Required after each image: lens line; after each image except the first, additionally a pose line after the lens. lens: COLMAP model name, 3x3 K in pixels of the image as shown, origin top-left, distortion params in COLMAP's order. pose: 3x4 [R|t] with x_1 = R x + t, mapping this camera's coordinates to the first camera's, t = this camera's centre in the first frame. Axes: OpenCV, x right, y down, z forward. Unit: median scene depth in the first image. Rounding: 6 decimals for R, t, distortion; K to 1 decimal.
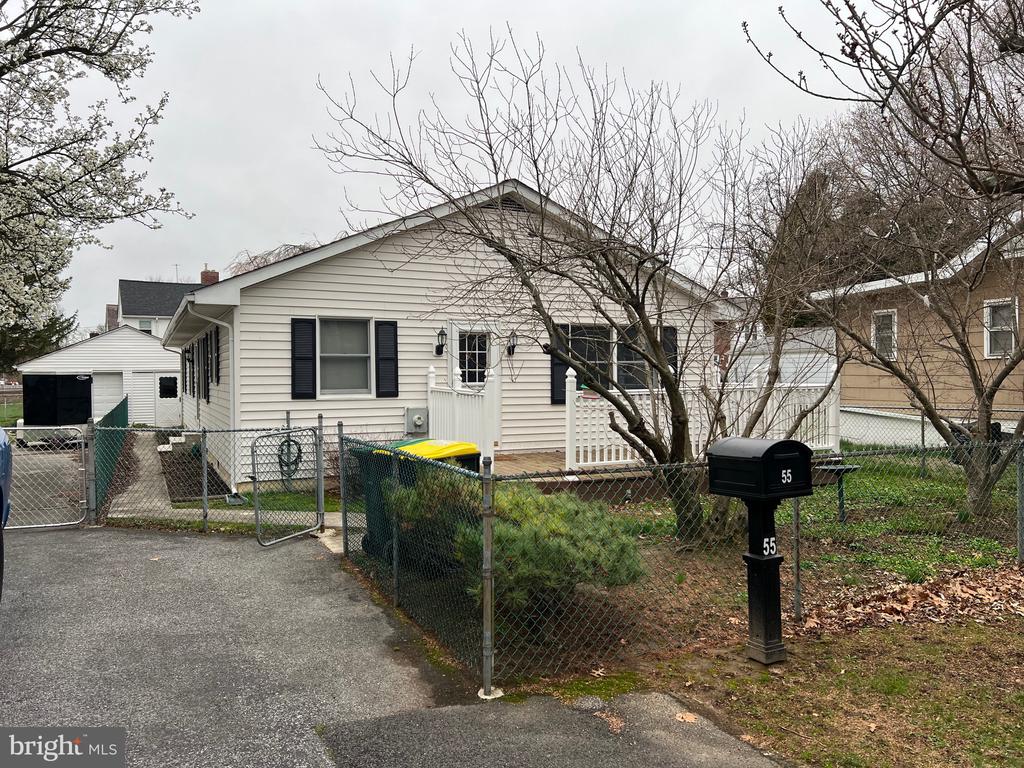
lens RADIAL K [[755.4, 0, 511.6], [0, 755.4, 384.8], [0, 0, 1]] dist [0.004572, -0.022157]
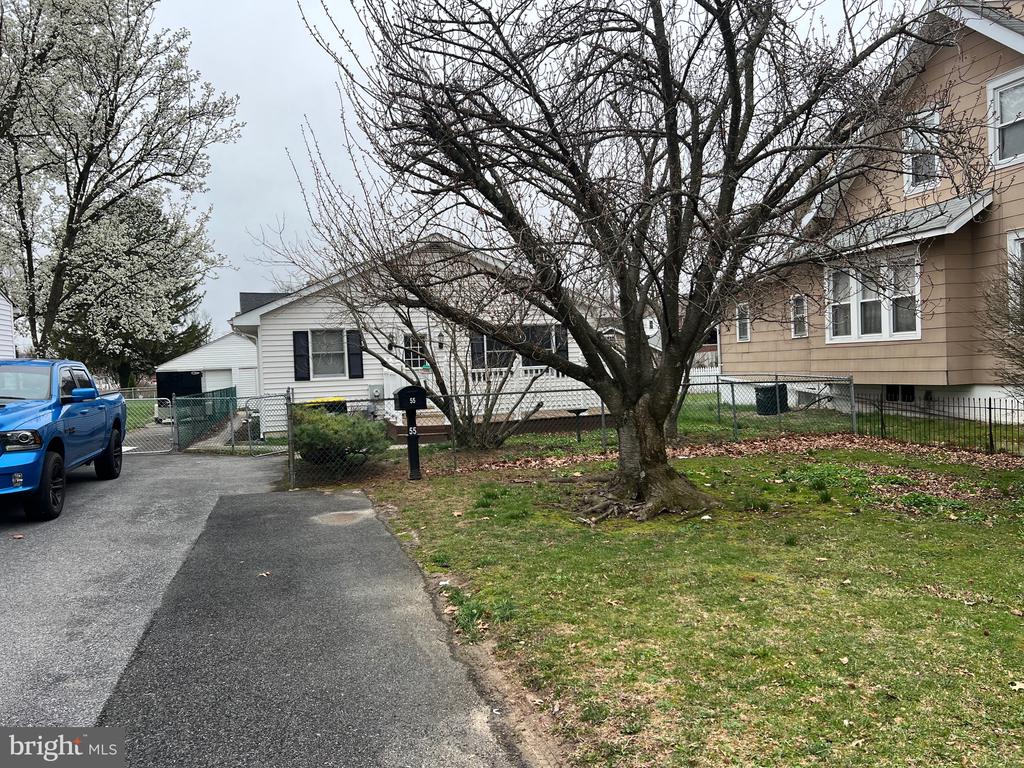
lens RADIAL K [[755.4, 0, 510.1], [0, 755.4, 384.2], [0, 0, 1]] dist [0.004572, -0.022157]
pose [[0.985867, -0.026114, -0.165485, 0.415270], [0.028625, 0.999508, 0.012806, 0.017568], [0.165069, -0.017362, 0.986129, -0.505172]]
